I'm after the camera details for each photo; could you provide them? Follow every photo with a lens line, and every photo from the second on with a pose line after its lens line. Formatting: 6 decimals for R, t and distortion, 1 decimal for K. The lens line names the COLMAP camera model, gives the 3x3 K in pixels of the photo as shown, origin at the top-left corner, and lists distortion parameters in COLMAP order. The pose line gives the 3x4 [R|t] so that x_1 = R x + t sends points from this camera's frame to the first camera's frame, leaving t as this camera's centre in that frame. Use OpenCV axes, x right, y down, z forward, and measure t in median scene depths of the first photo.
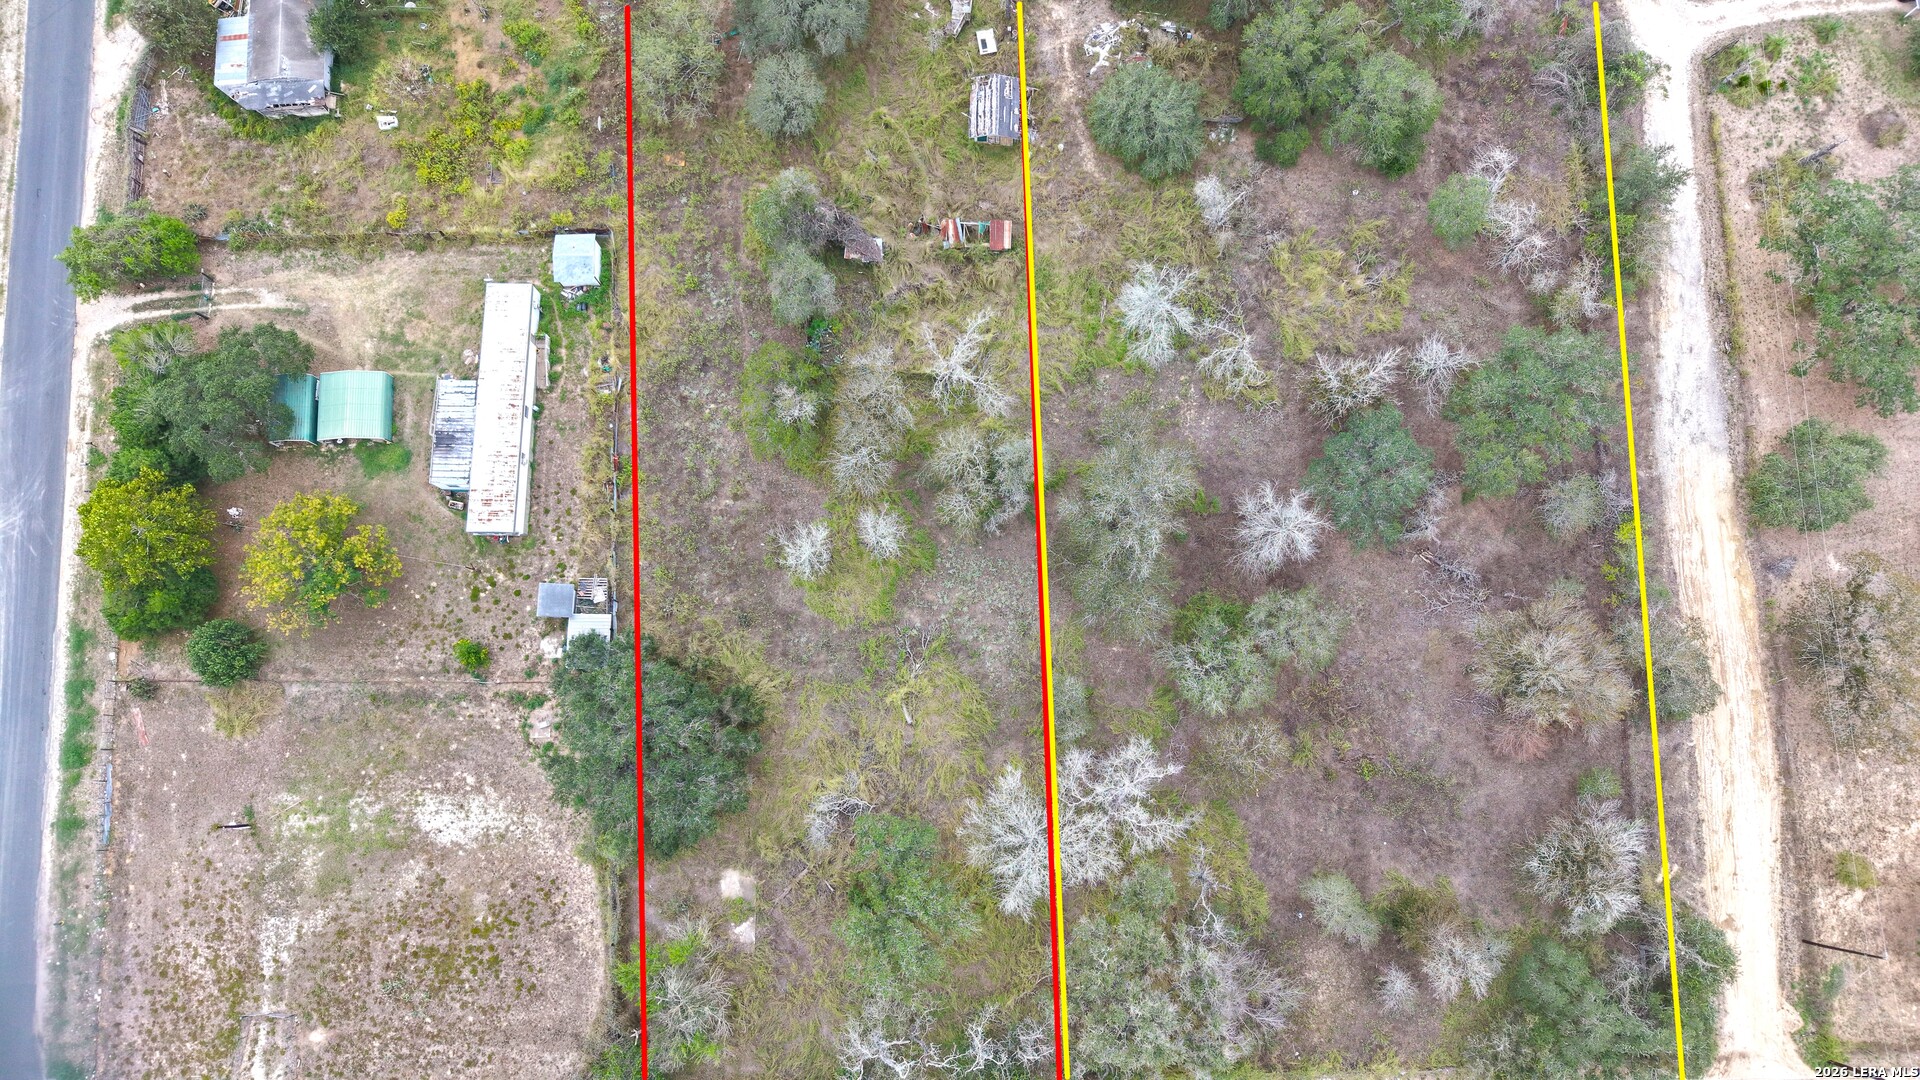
lens RADIAL K [[1278.9, 0, 960.0], [0, 1278.9, 540.0], [0, 0, 1]] dist [0.014200, -0.013963]
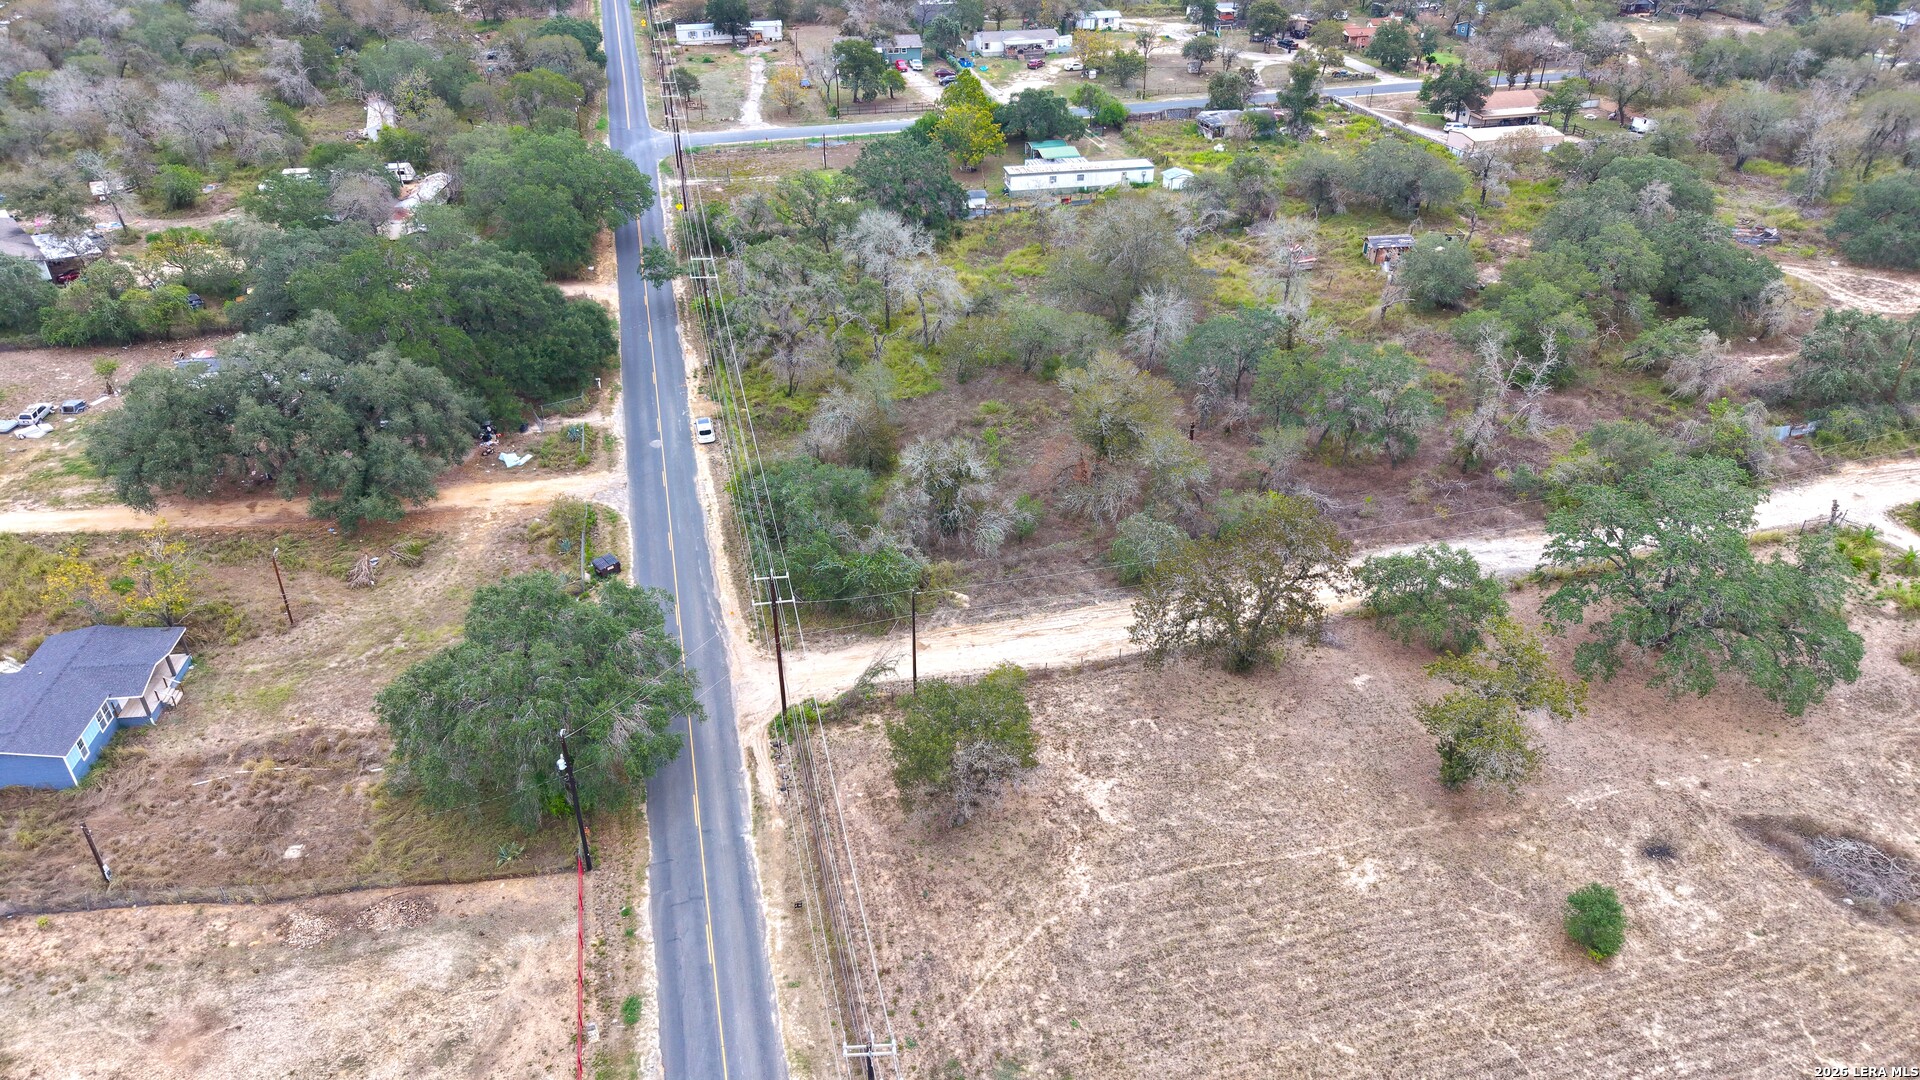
lens RADIAL K [[1278.9, 0, 960.0], [0, 1278.9, 540.0], [0, 0, 1]] dist [0.014200, -0.013963]
pose [[0.210041, 0.516185, -0.830323, 1.245044], [-0.964048, 0.250735, -0.087995, 0.312896], [0.162770, 0.818954, 0.550292, 0.418013]]
